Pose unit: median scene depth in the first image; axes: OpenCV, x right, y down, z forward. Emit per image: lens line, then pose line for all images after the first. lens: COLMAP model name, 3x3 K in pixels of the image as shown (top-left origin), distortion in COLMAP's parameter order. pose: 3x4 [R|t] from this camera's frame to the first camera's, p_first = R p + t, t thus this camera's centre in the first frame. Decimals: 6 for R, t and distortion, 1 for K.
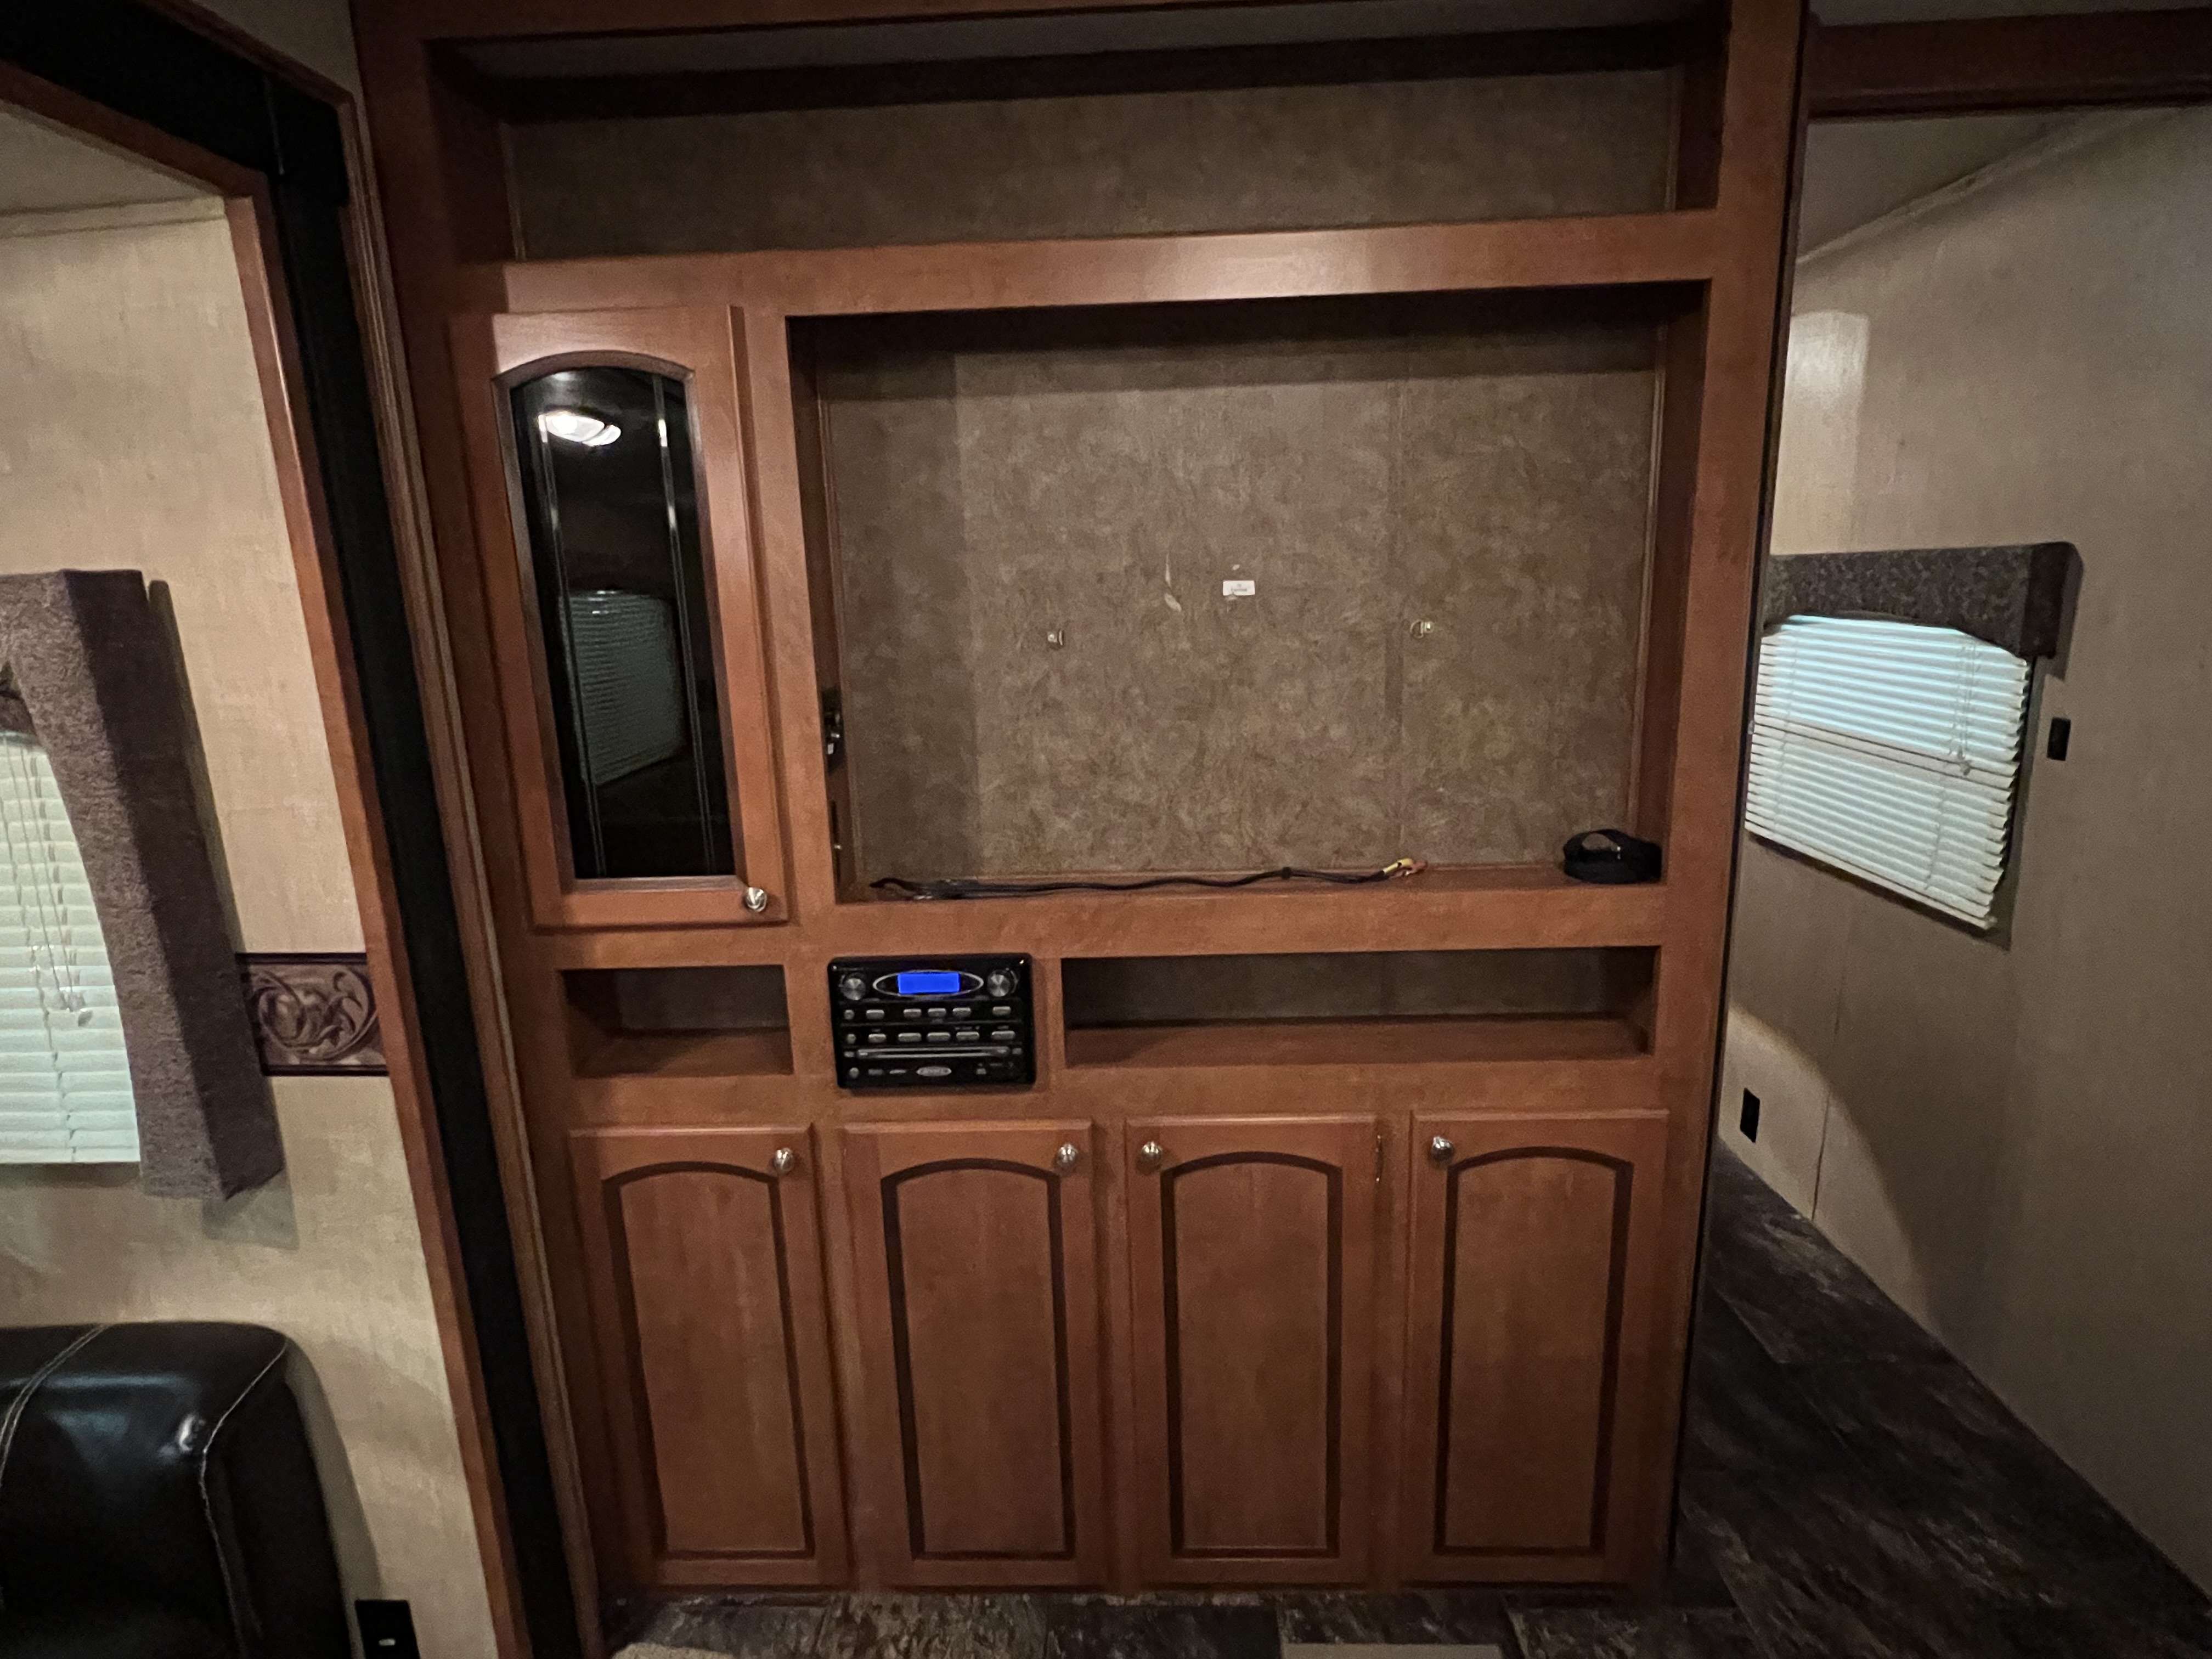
lens RADIAL K [[1108.2, 0, 1091.3], [0, 1108.2, 837.6], [0, 0, 1]] dist [-0.001364, 0.000396]
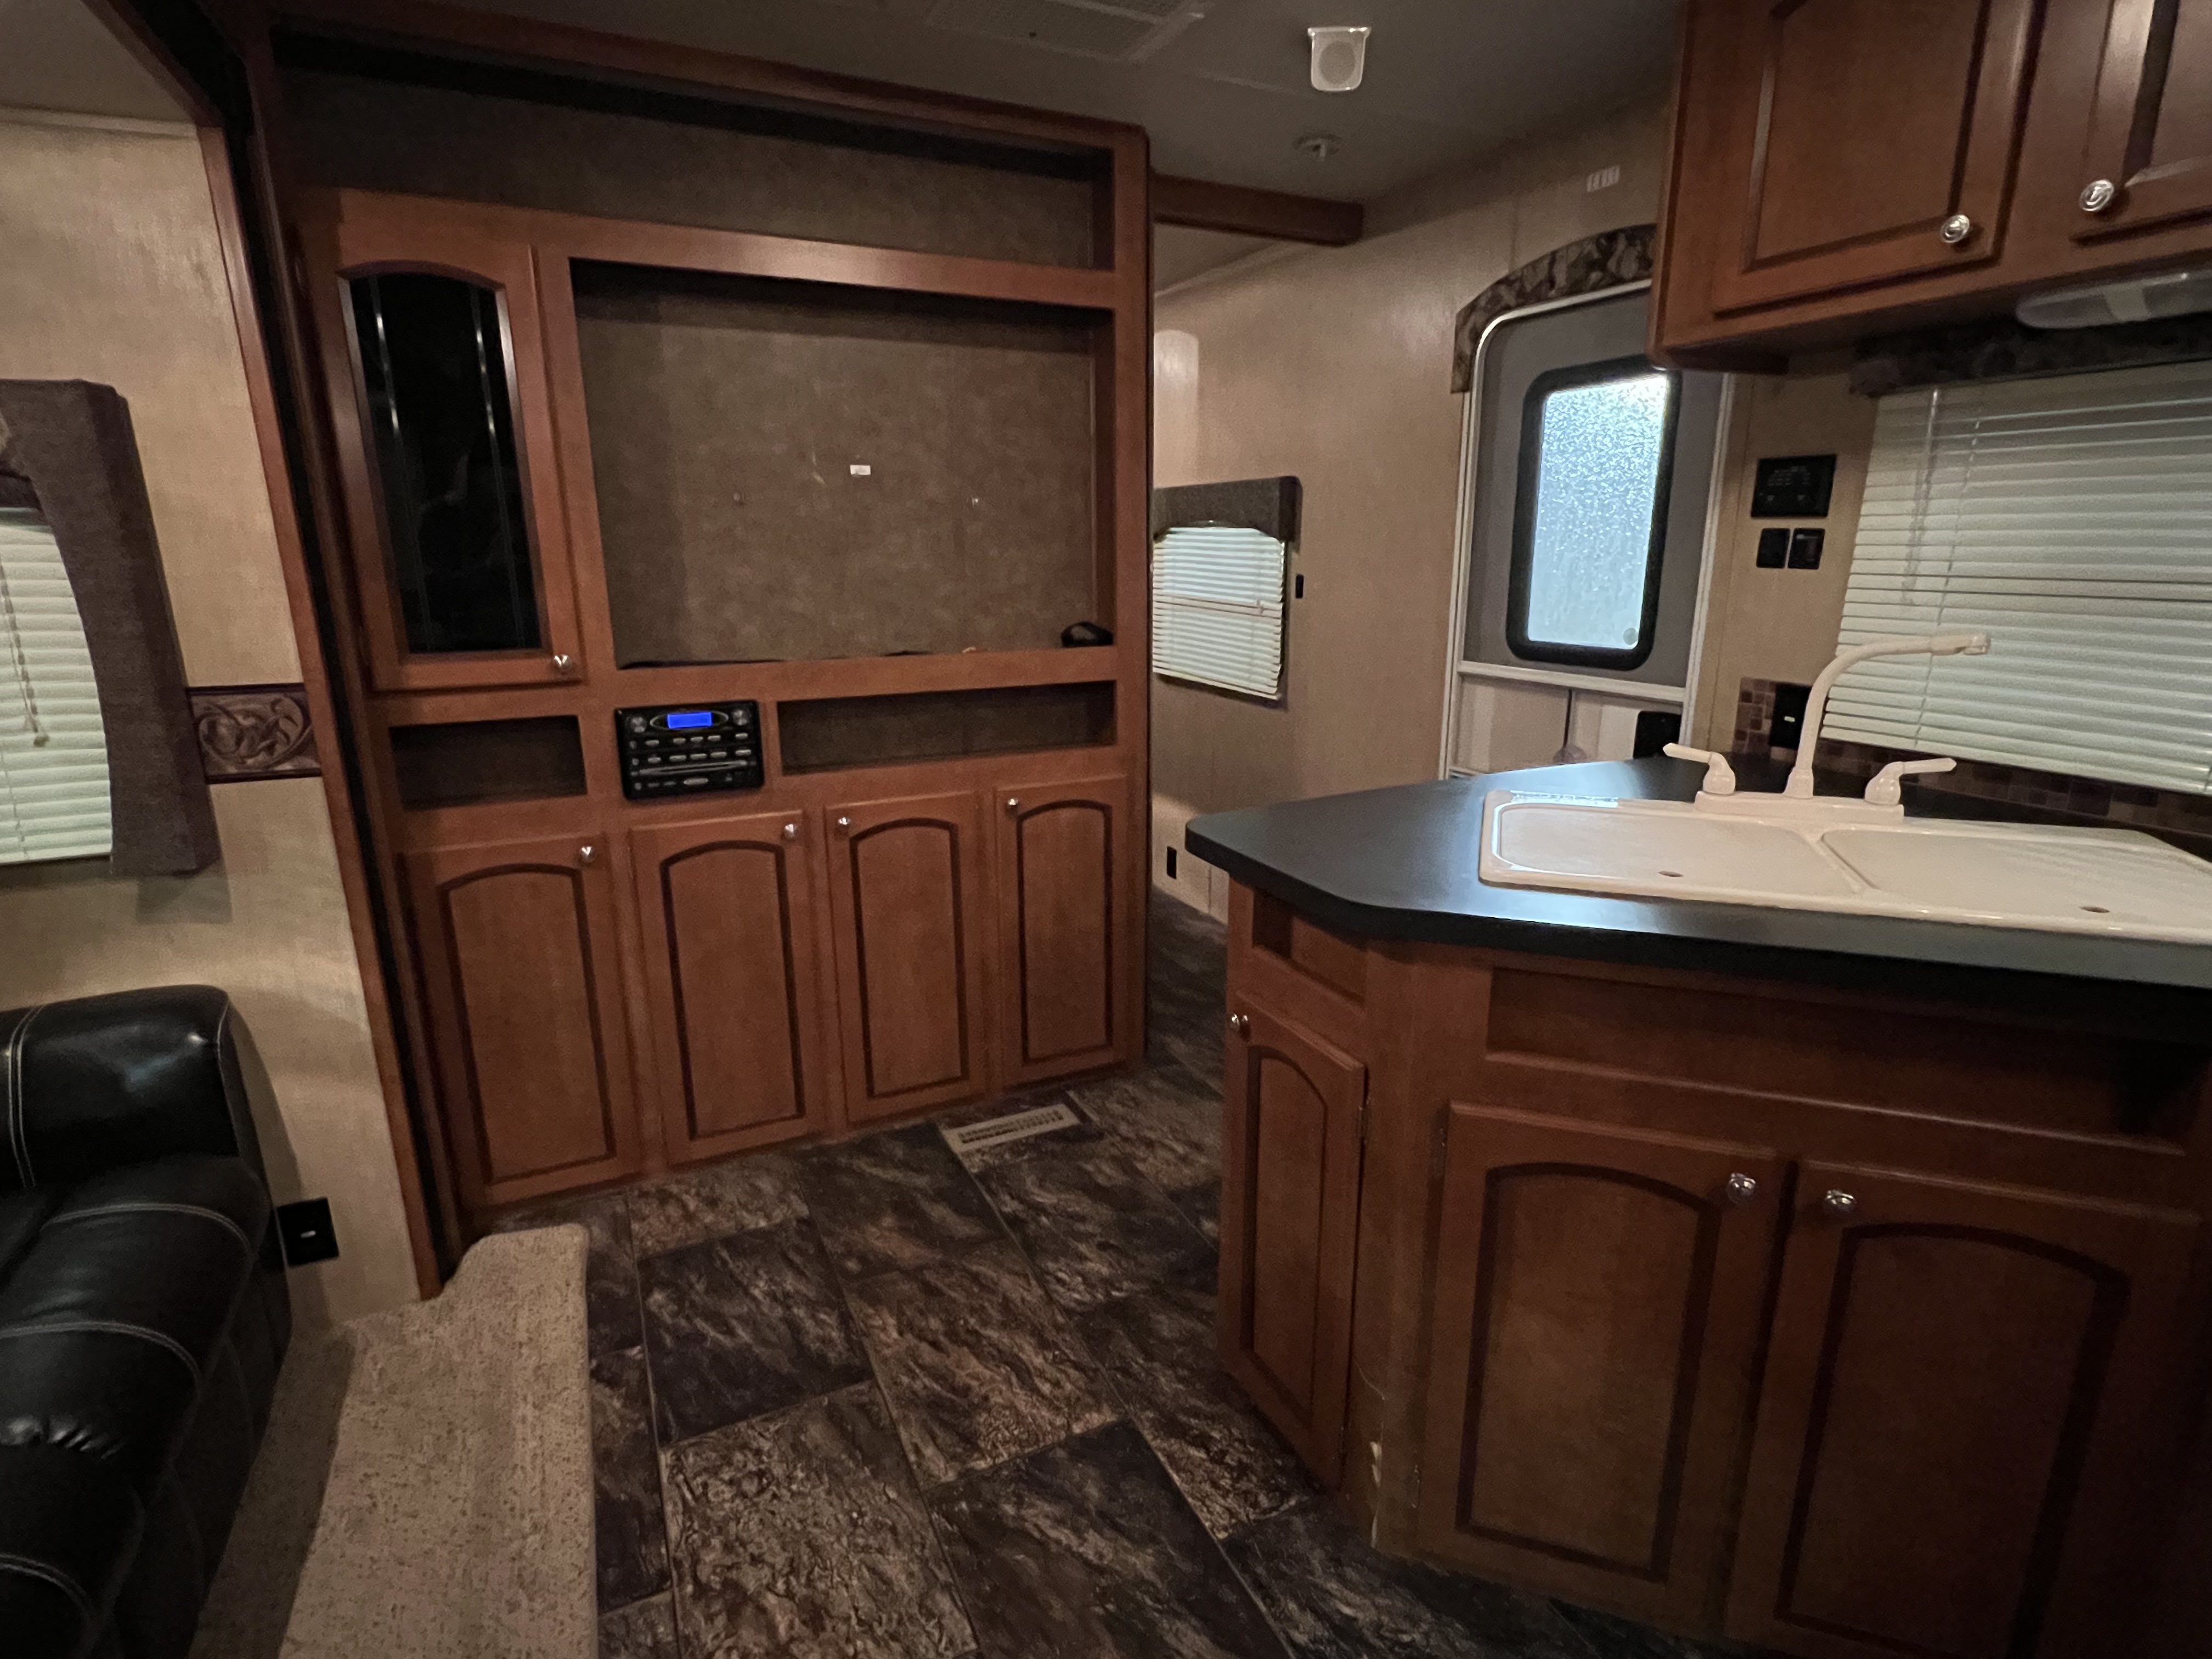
lens RADIAL K [[1108.2, 0, 1094.0], [0, 1108.2, 834.2], [0, 0, 1]] dist [-0.001364, 0.000396]
pose [[0.886402, -0.089053, 0.454270, -0.339291], [0.074980, 0.995983, 0.048941, 0.240365], [-0.456803, -0.009320, 0.889519, -0.556011]]
